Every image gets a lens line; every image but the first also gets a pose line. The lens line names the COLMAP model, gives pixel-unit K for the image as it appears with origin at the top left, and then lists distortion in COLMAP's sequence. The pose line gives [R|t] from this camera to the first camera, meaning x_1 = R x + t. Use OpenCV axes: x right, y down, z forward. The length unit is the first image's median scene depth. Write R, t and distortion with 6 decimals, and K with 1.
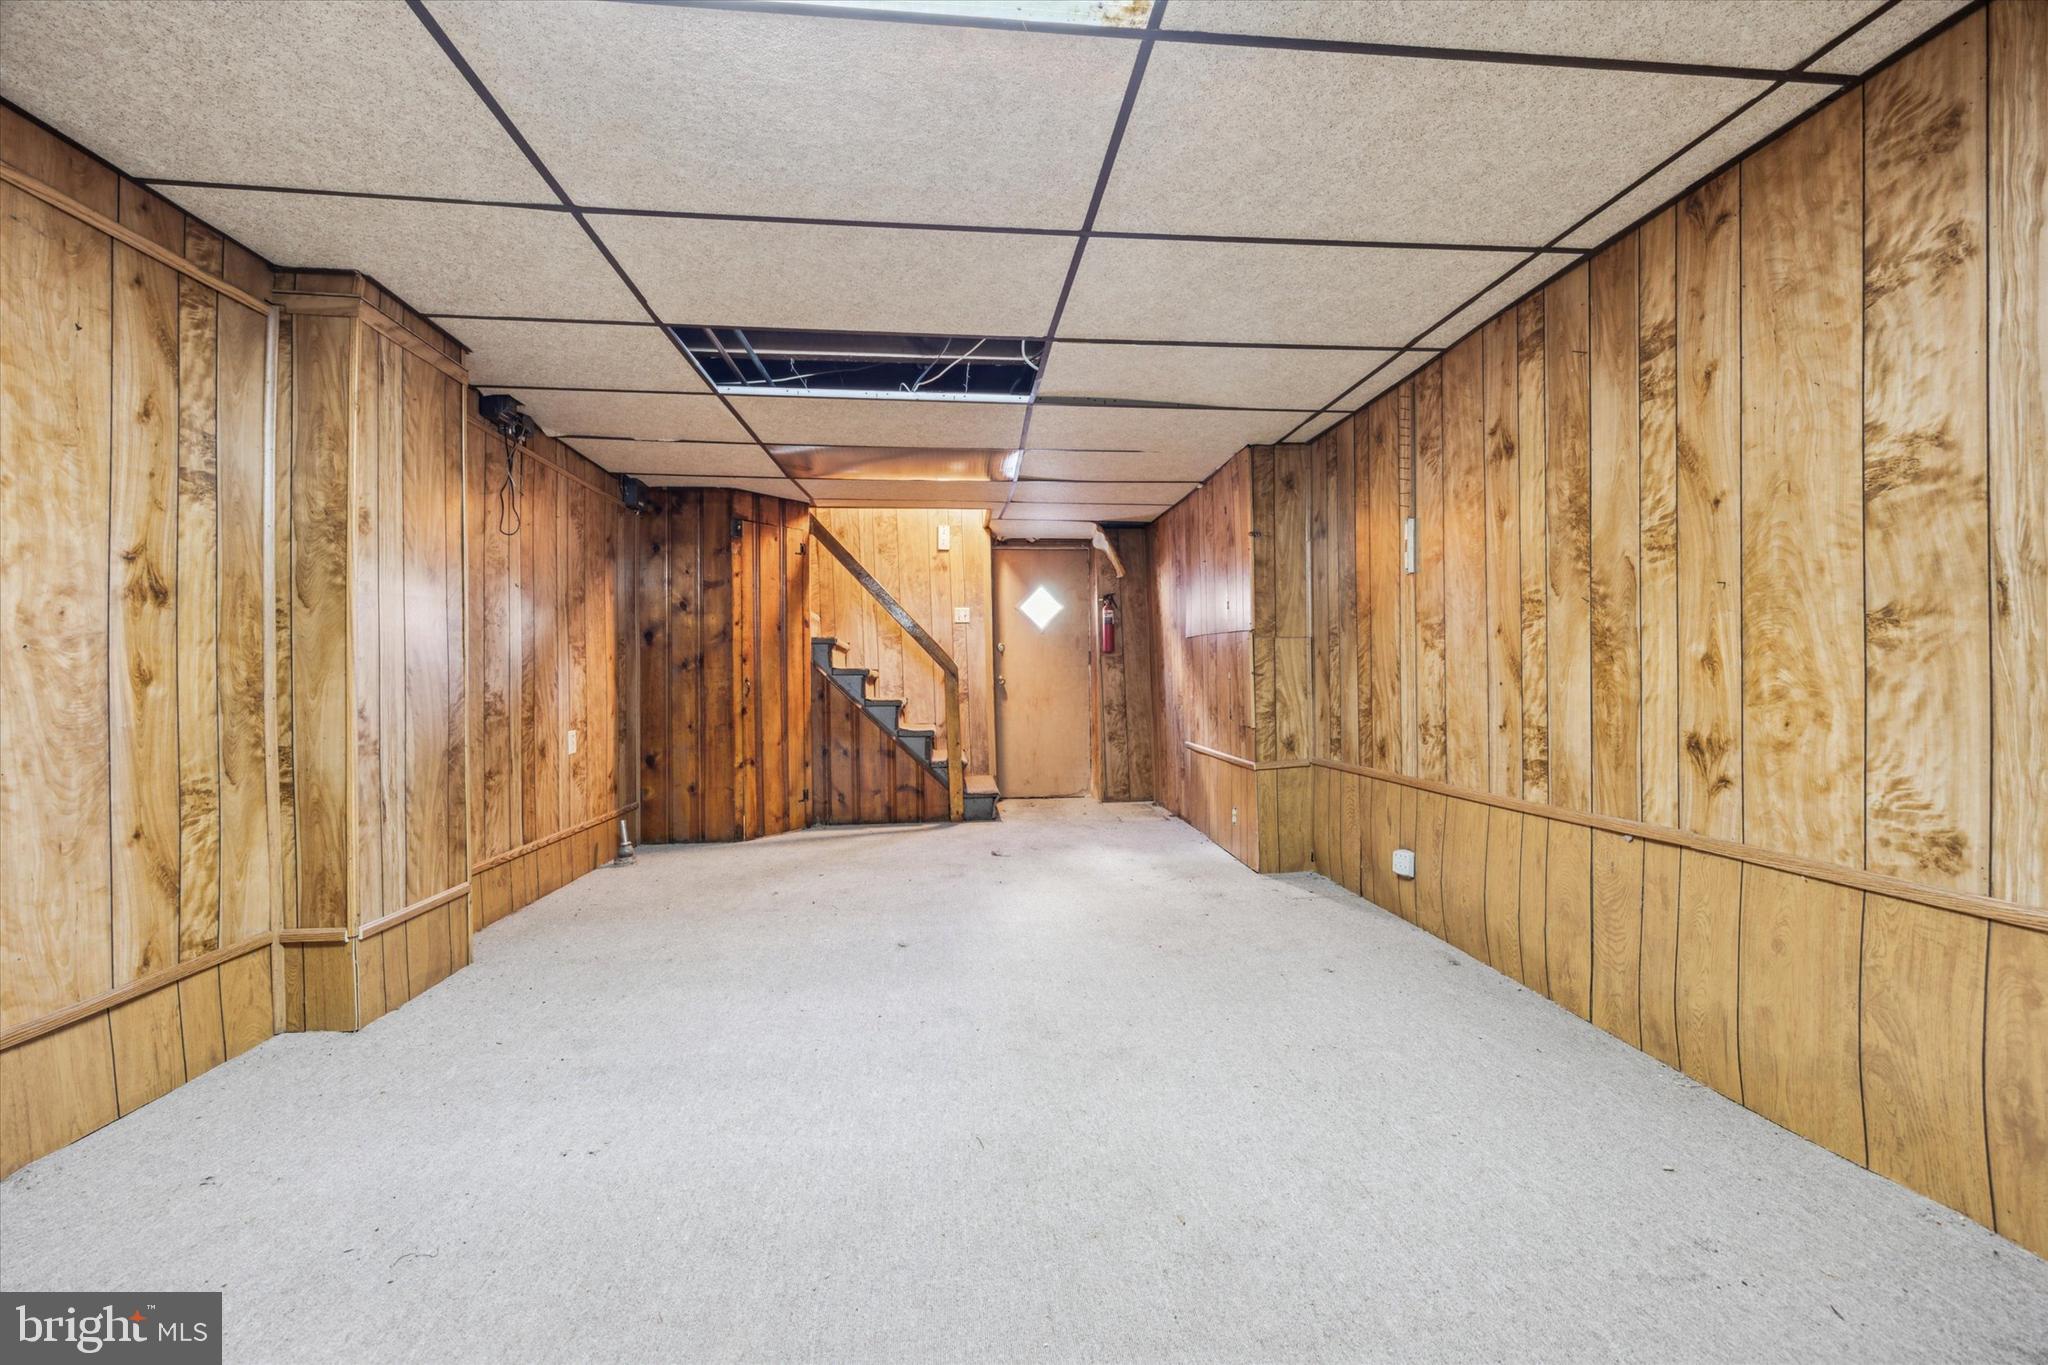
lens RADIAL K [[893.3, 0, 1026.8], [0, 893.3, 677.1], [0, 0, 1]] dist [-0.010368, 0.000035]
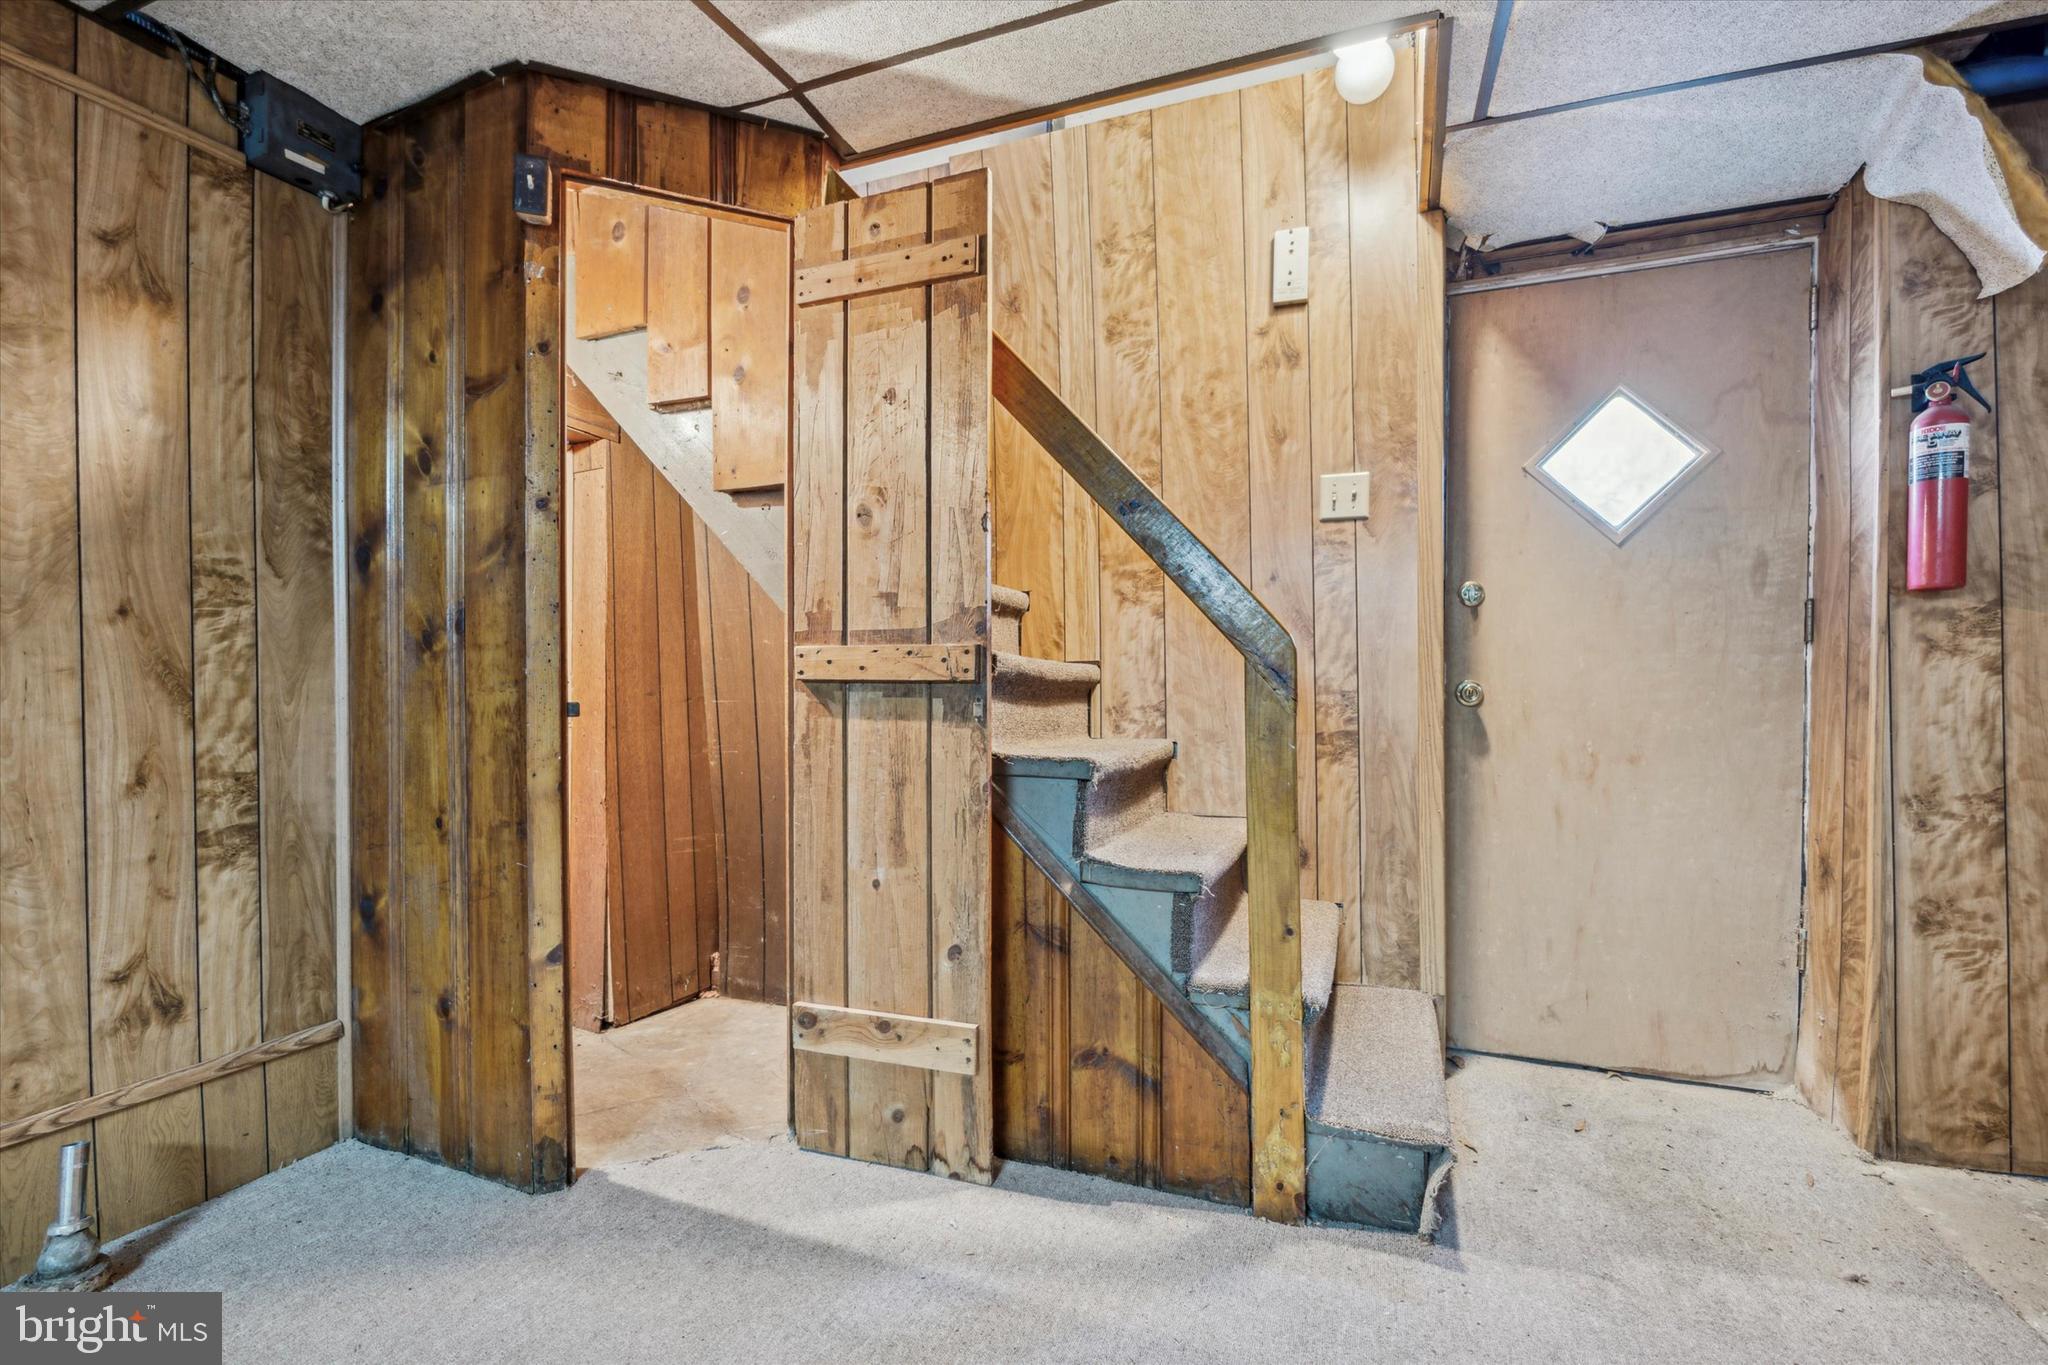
lens RADIAL K [[893.3, 0, 1026.0], [0, 893.3, 708.8], [0, 0, 1]] dist [-0.010368, 0.000035]
pose [[0.888970, 0.025538, -0.457253, -0.024422], [-0.009838, 0.999278, 0.036684, -0.001122], [0.457860, -0.028113, 0.888580, 0.658822]]
